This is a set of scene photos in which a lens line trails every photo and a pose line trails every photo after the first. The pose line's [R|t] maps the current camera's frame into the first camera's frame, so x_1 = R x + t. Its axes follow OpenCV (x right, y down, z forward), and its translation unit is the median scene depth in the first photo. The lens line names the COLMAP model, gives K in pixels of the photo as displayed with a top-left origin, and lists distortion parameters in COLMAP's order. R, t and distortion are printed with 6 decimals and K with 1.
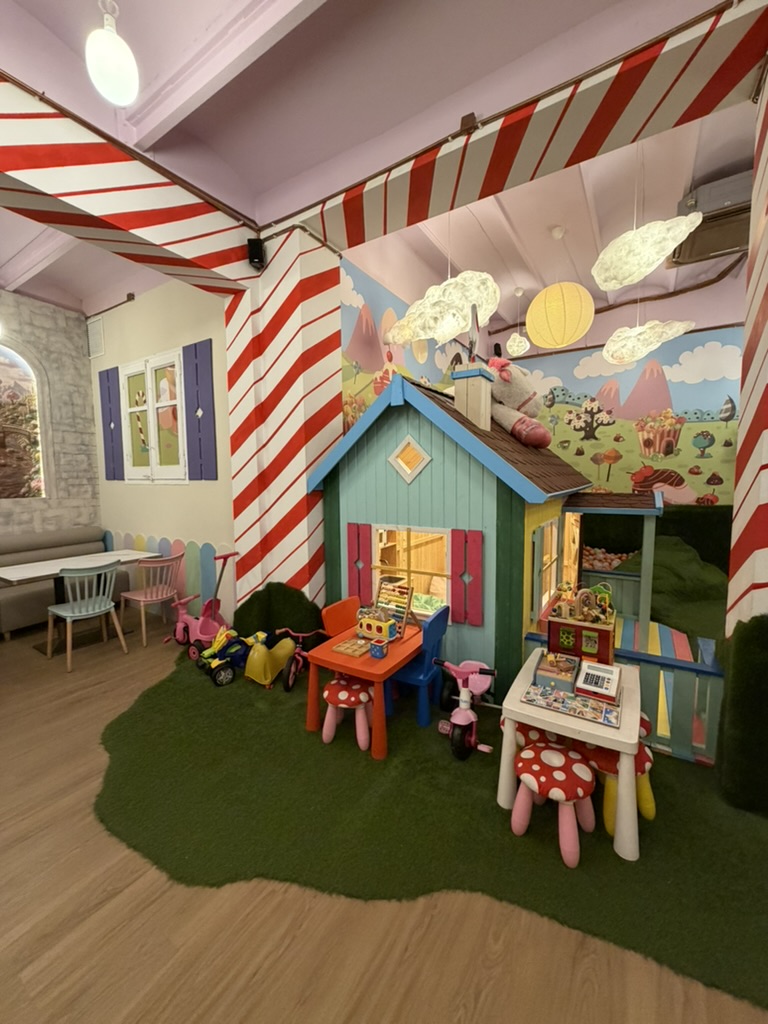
lens RADIAL K [[408.3, 0, 382.7], [0, 408.3, 510.4], [0, 0, 1]] dist [-0.001245, 0.000265]
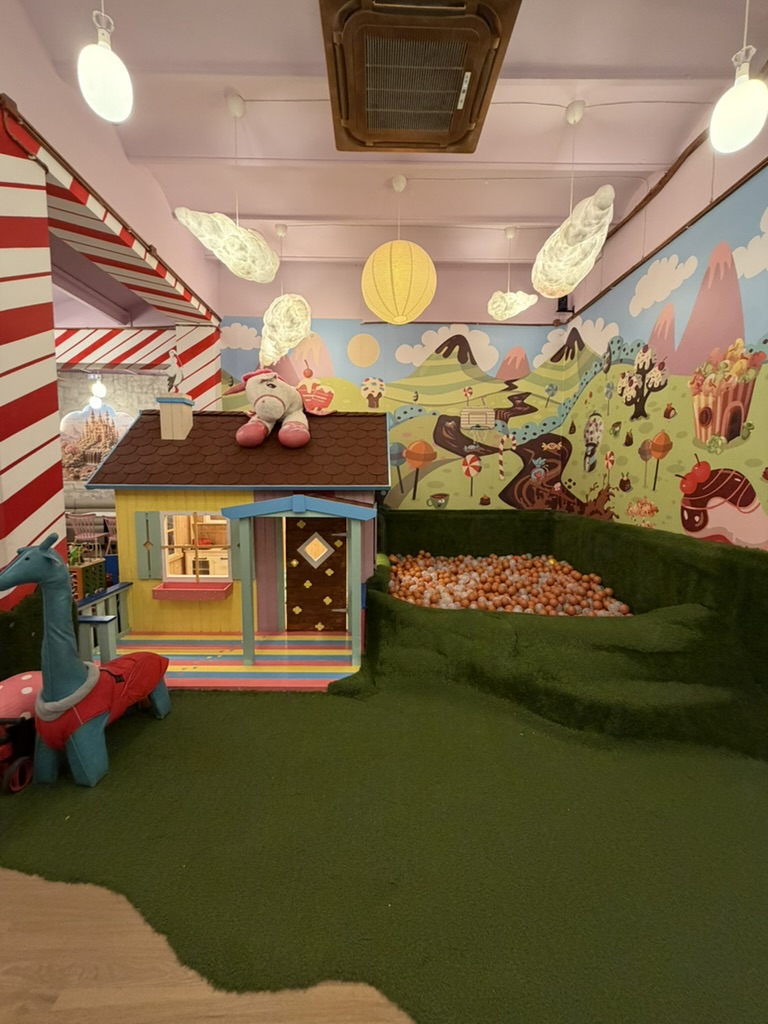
lens RADIAL K [[408.3, 0, 381.8], [0, 408.3, 506.7], [0, 0, 1]] dist [-0.001245, 0.000265]
pose [[0.547158, 0.080401, -0.833159, 0.867372], [-0.083305, 0.995665, 0.041374, -0.043692], [0.832873, 0.046769, 0.551484, 0.407622]]
